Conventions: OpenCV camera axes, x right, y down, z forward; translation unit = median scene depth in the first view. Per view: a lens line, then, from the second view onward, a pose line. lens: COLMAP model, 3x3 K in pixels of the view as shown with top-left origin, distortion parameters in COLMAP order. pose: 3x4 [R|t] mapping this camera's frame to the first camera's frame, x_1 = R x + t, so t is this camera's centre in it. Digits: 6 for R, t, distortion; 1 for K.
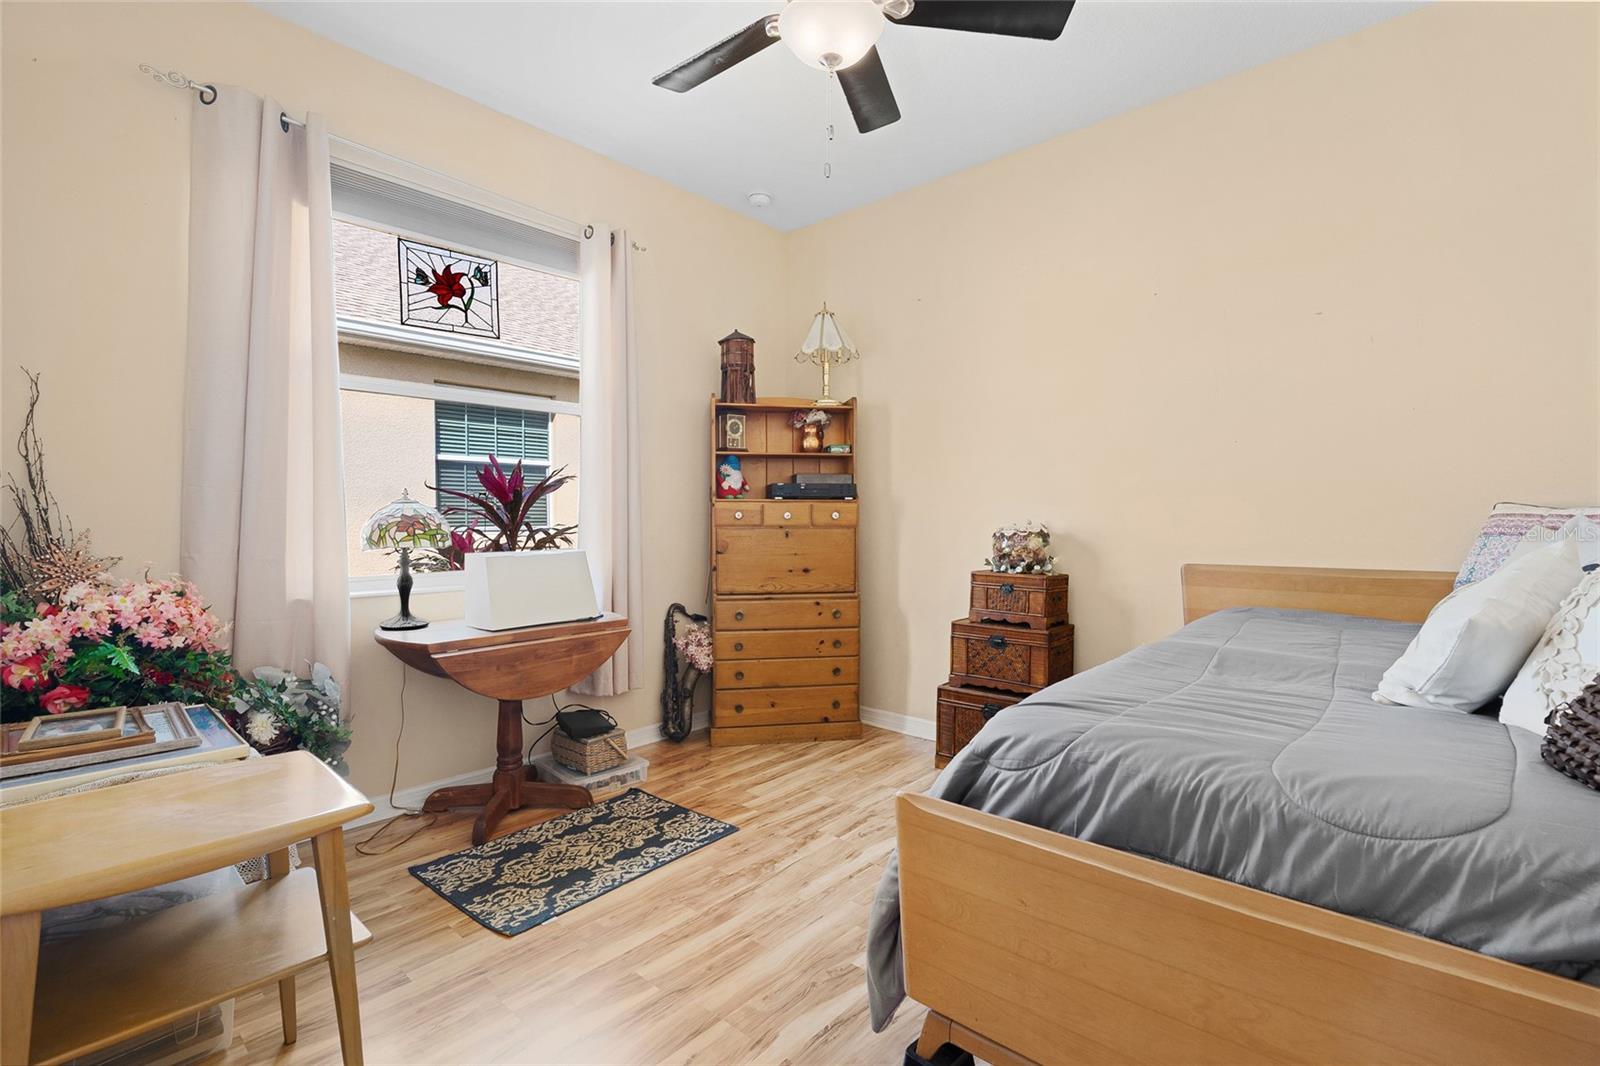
lens RADIAL K [[740.5, 0, 802.8], [0, 740.5, 524.9], [0, 0, 1]] dist [-0.010593, 0.004583]
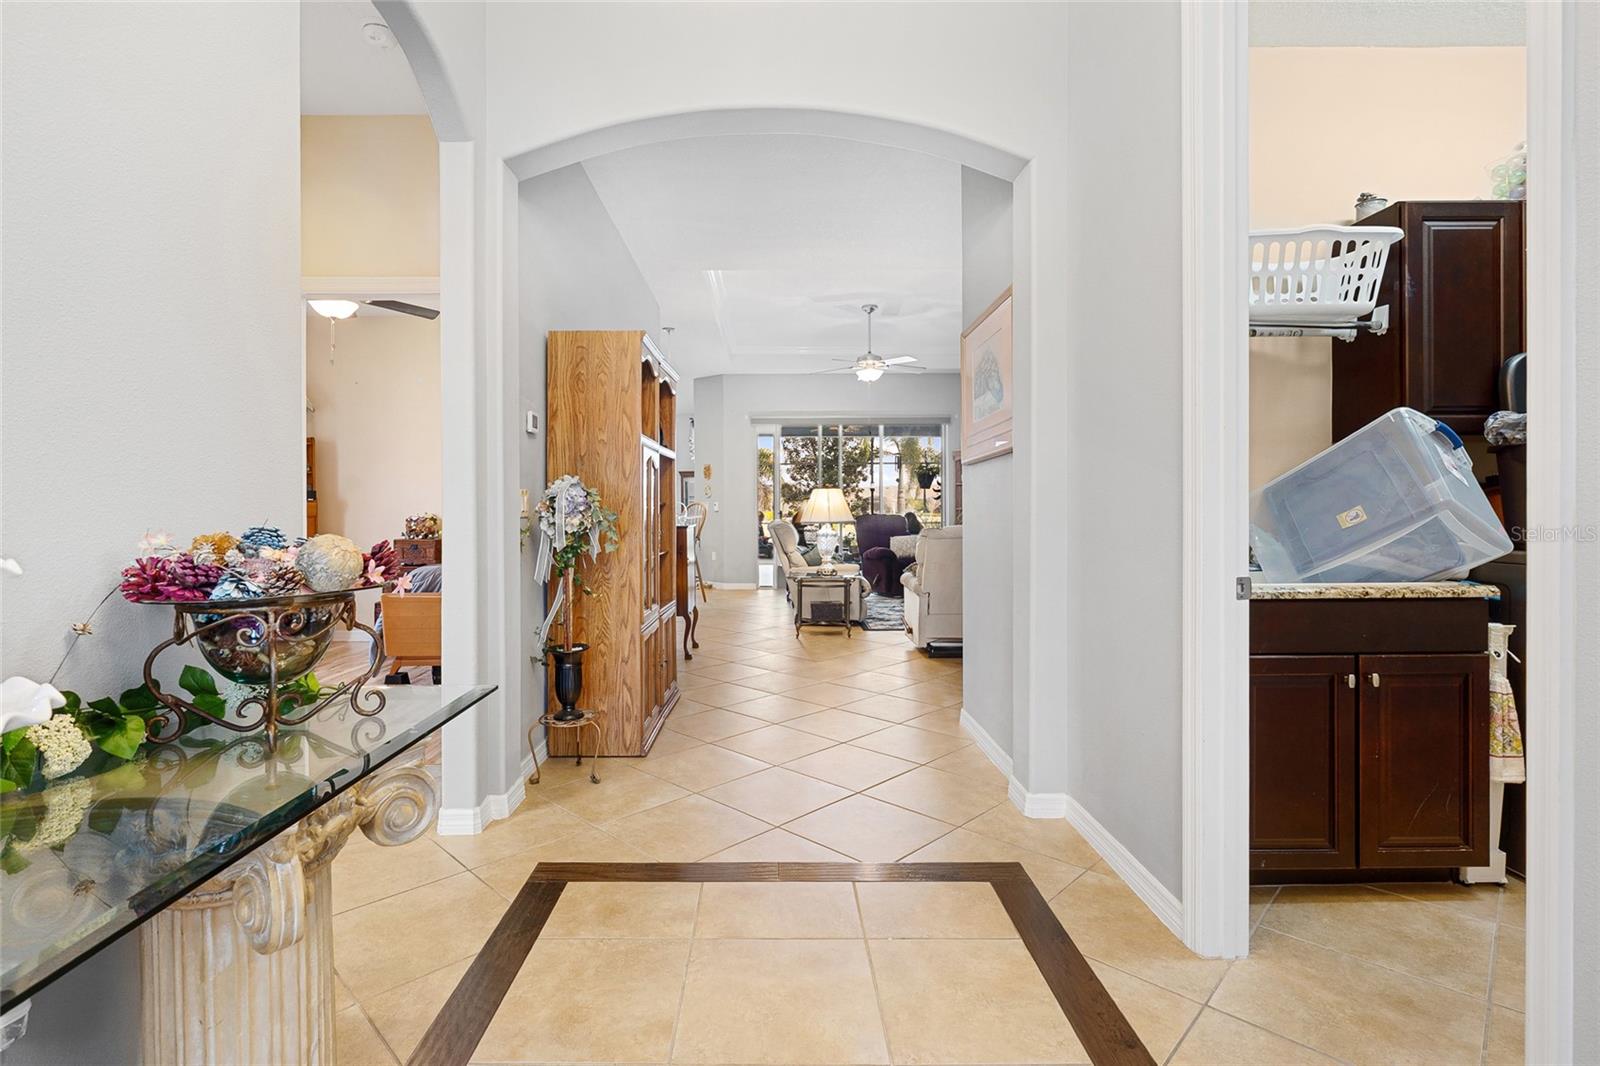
lens RADIAL K [[740.5, 0, 796.1], [0, 740.5, 516.5], [0, 0, 1]] dist [-0.010593, 0.004583]
pose [[0.728499, -0.007244, 0.685009, -0.325907], [0.013495, 0.999902, -0.003779, 0.026758], [-0.684914, 0.011997, 0.728525, -1.116233]]
